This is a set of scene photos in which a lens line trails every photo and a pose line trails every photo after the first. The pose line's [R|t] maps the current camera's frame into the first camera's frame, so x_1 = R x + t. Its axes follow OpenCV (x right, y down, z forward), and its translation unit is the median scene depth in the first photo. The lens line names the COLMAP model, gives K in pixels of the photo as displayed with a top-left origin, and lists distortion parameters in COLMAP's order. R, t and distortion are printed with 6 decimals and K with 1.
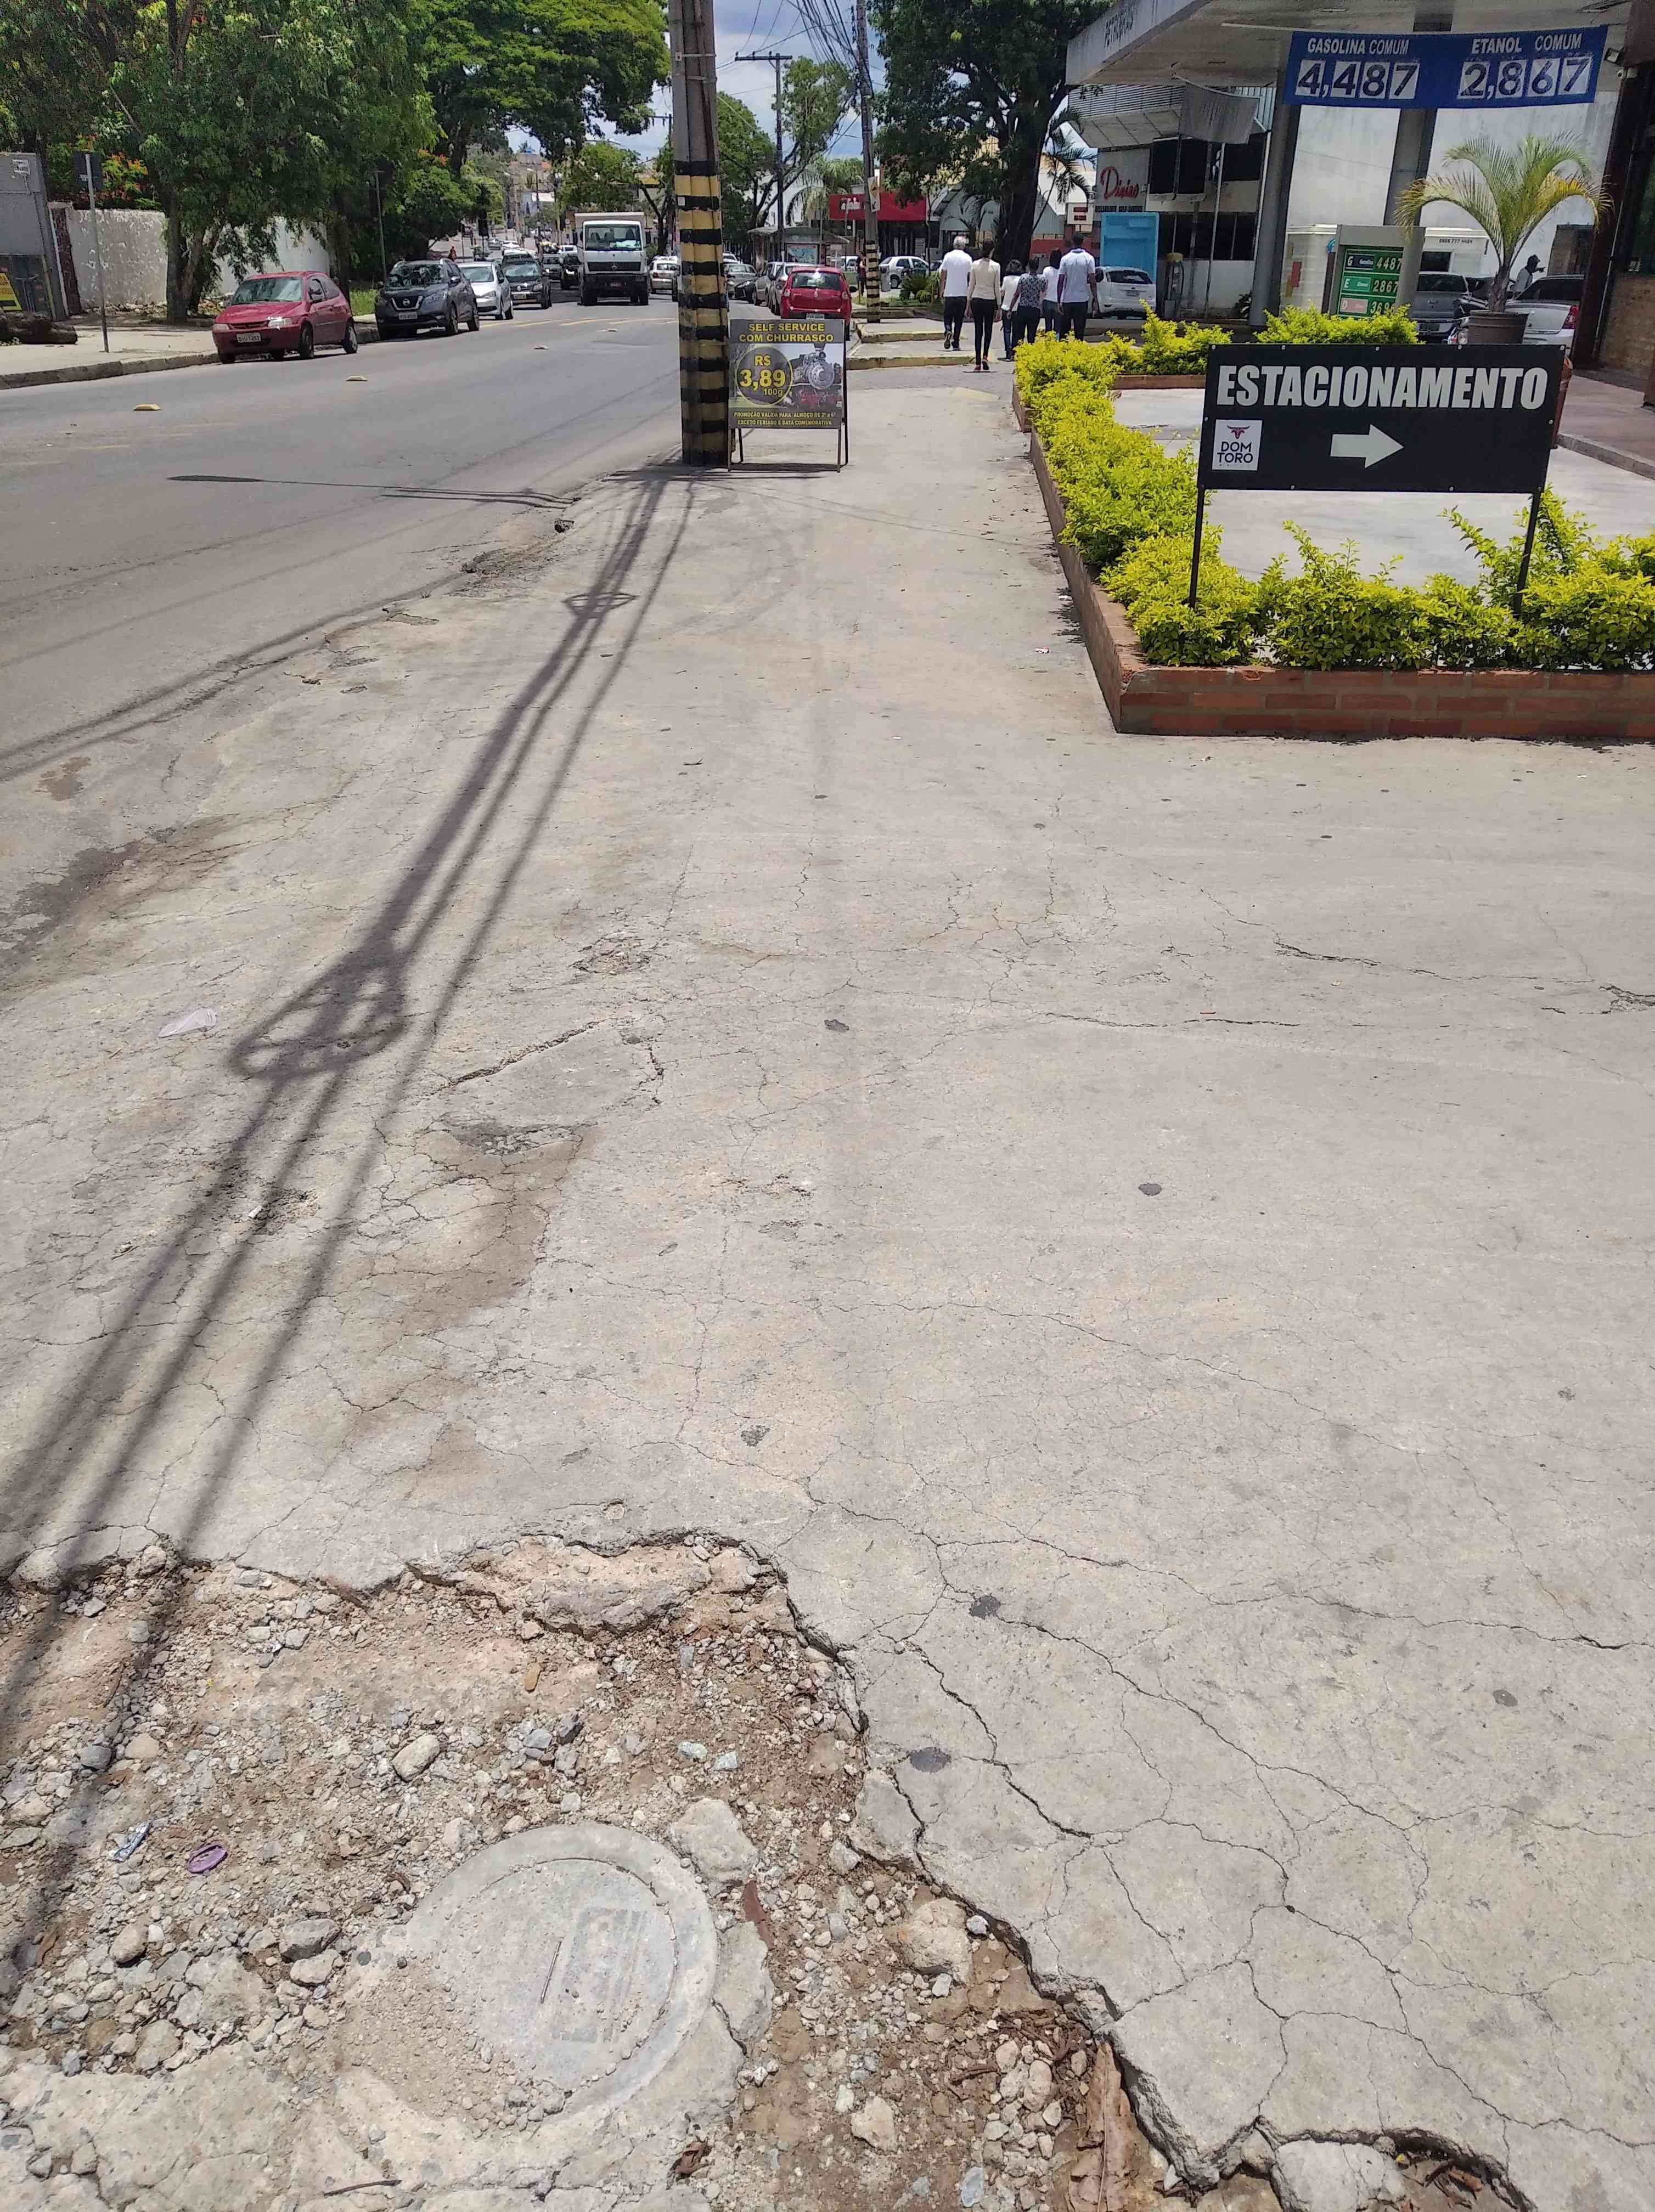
lens RADIAL K [[1692.7, 0, 803.6], [0, 1692.7, 1110.9], [0, 0, 1]] dist [0.042709, -0.072870]
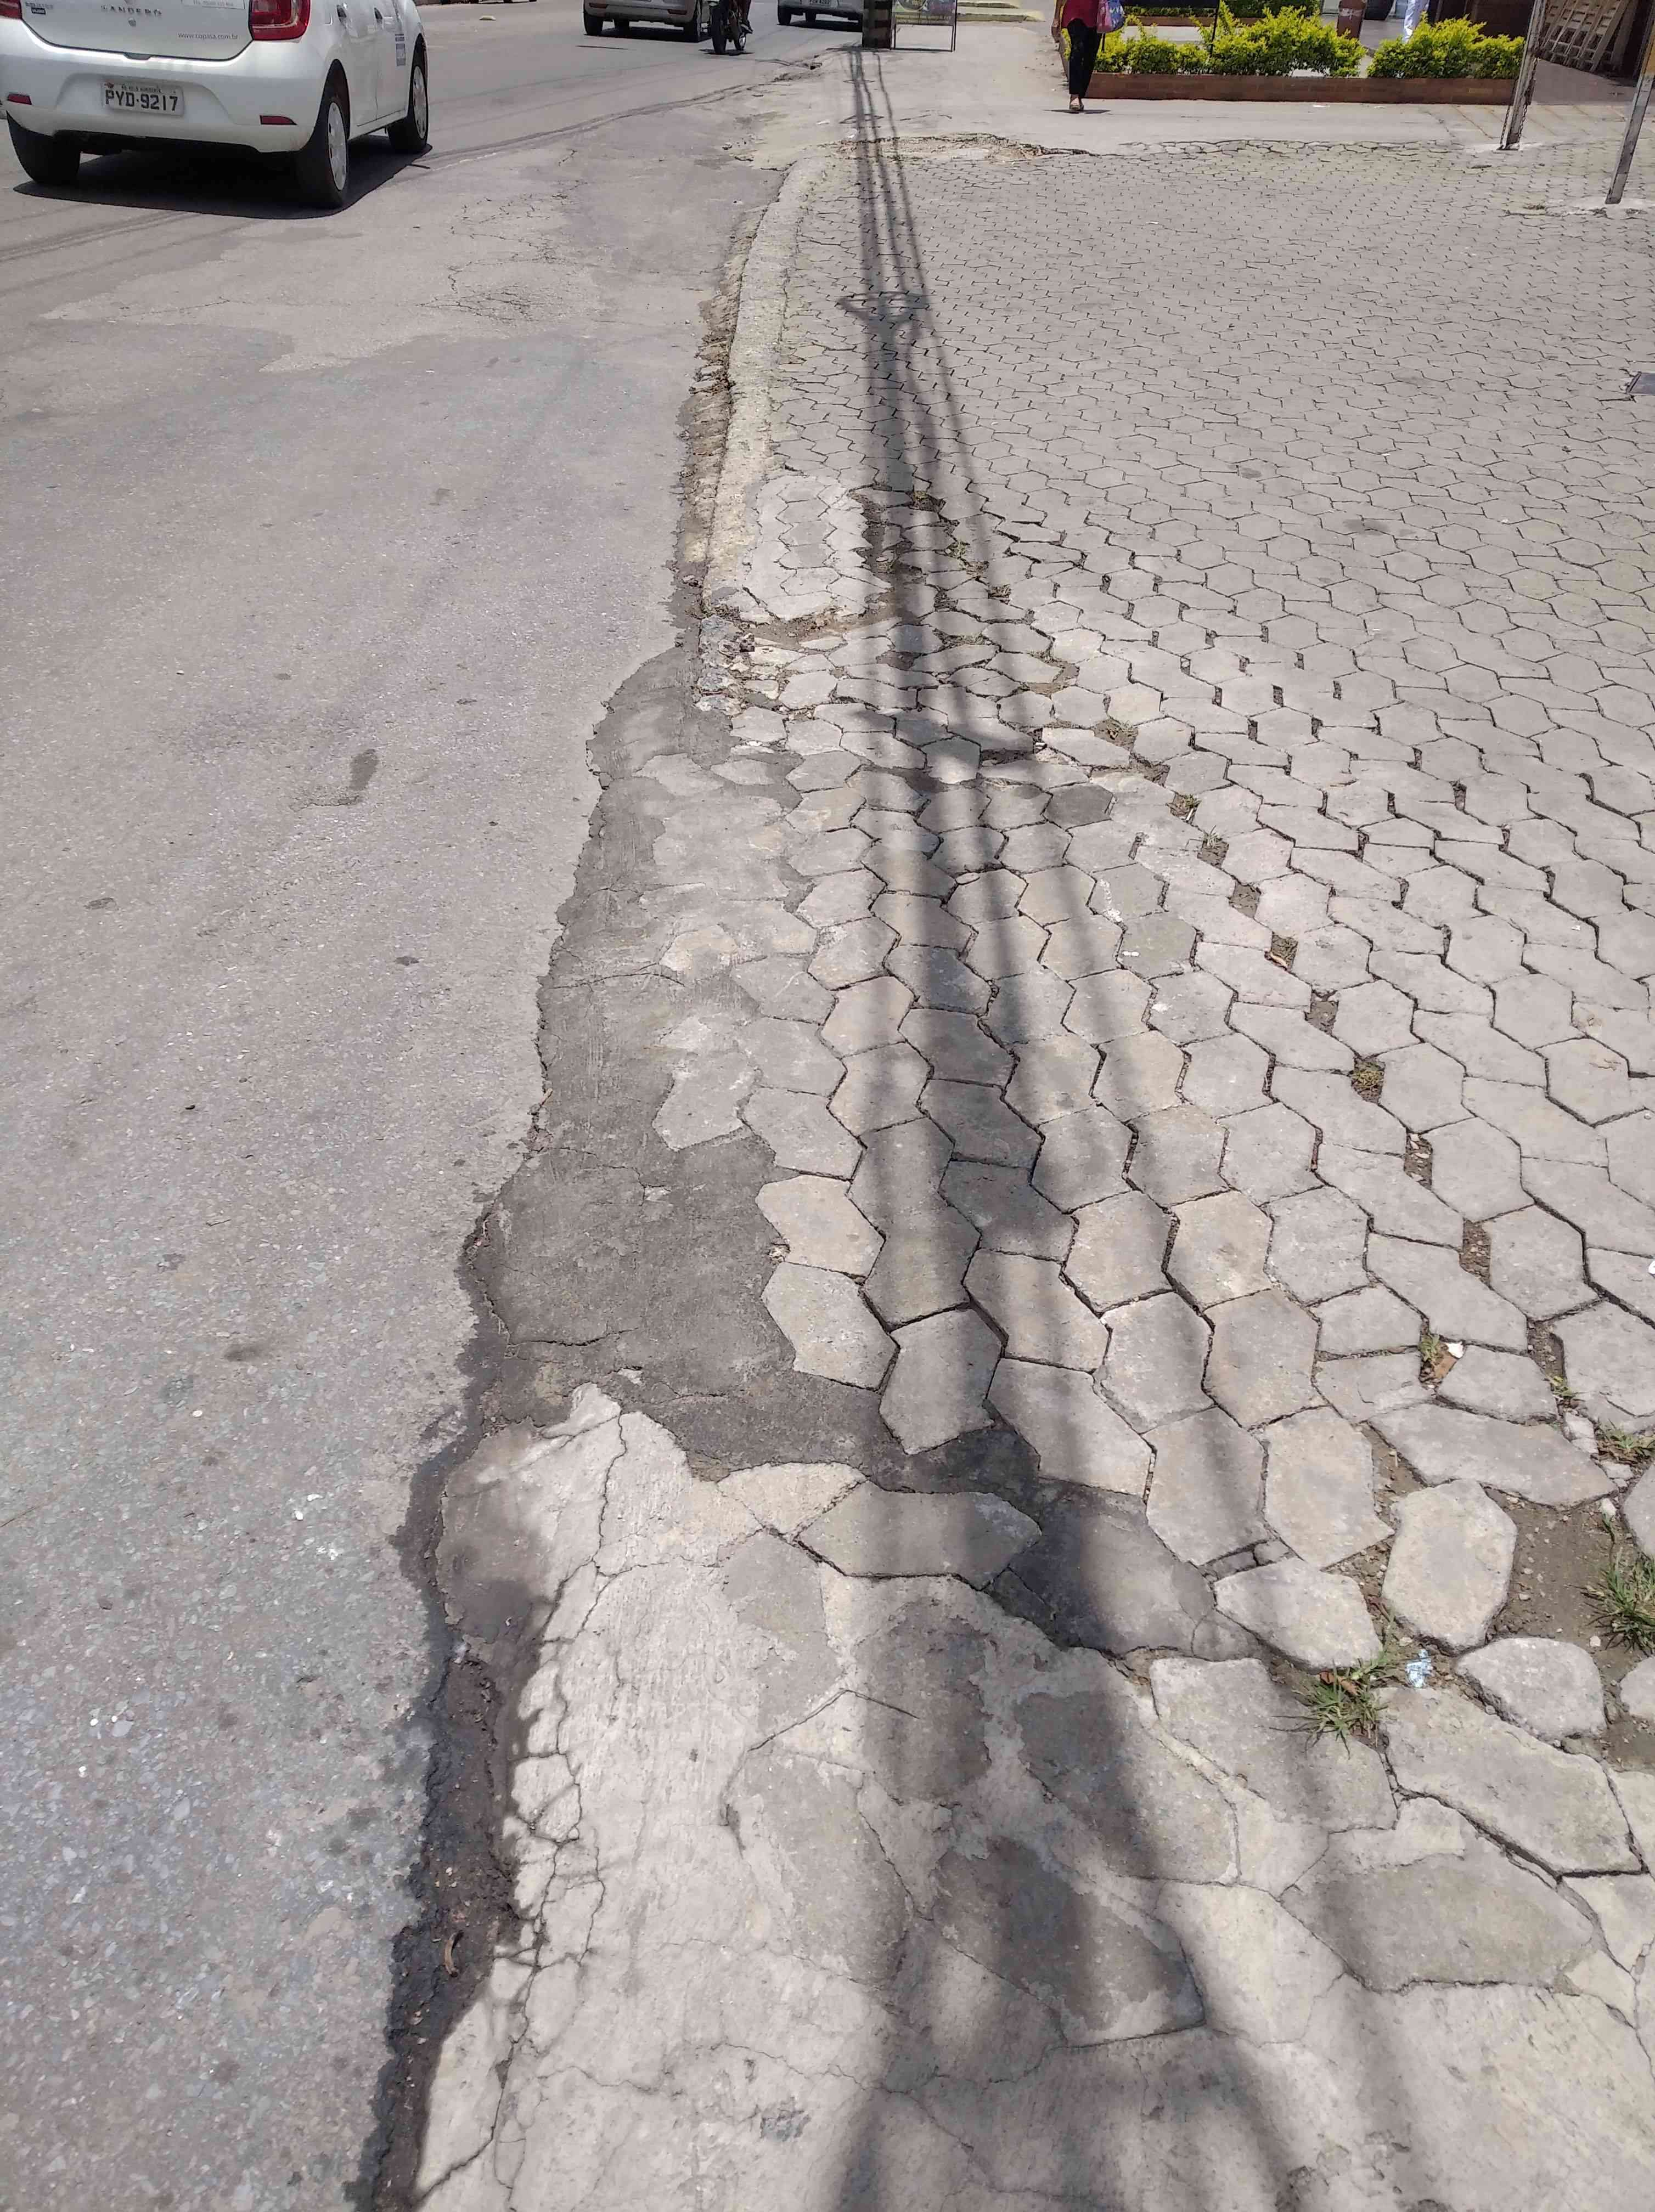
lens RADIAL K [[1627.6, 0, 827.5], [0, 1627.6, 1106.0], [0, 0, 1]] dist [0.015073, -0.023590]
pose [[0.999606, 0.027441, 0.005954, -0.274306], [-0.028034, 0.987356, 0.156021, 1.397099], [-0.001598, -0.156126, 0.987736, -2.677232]]
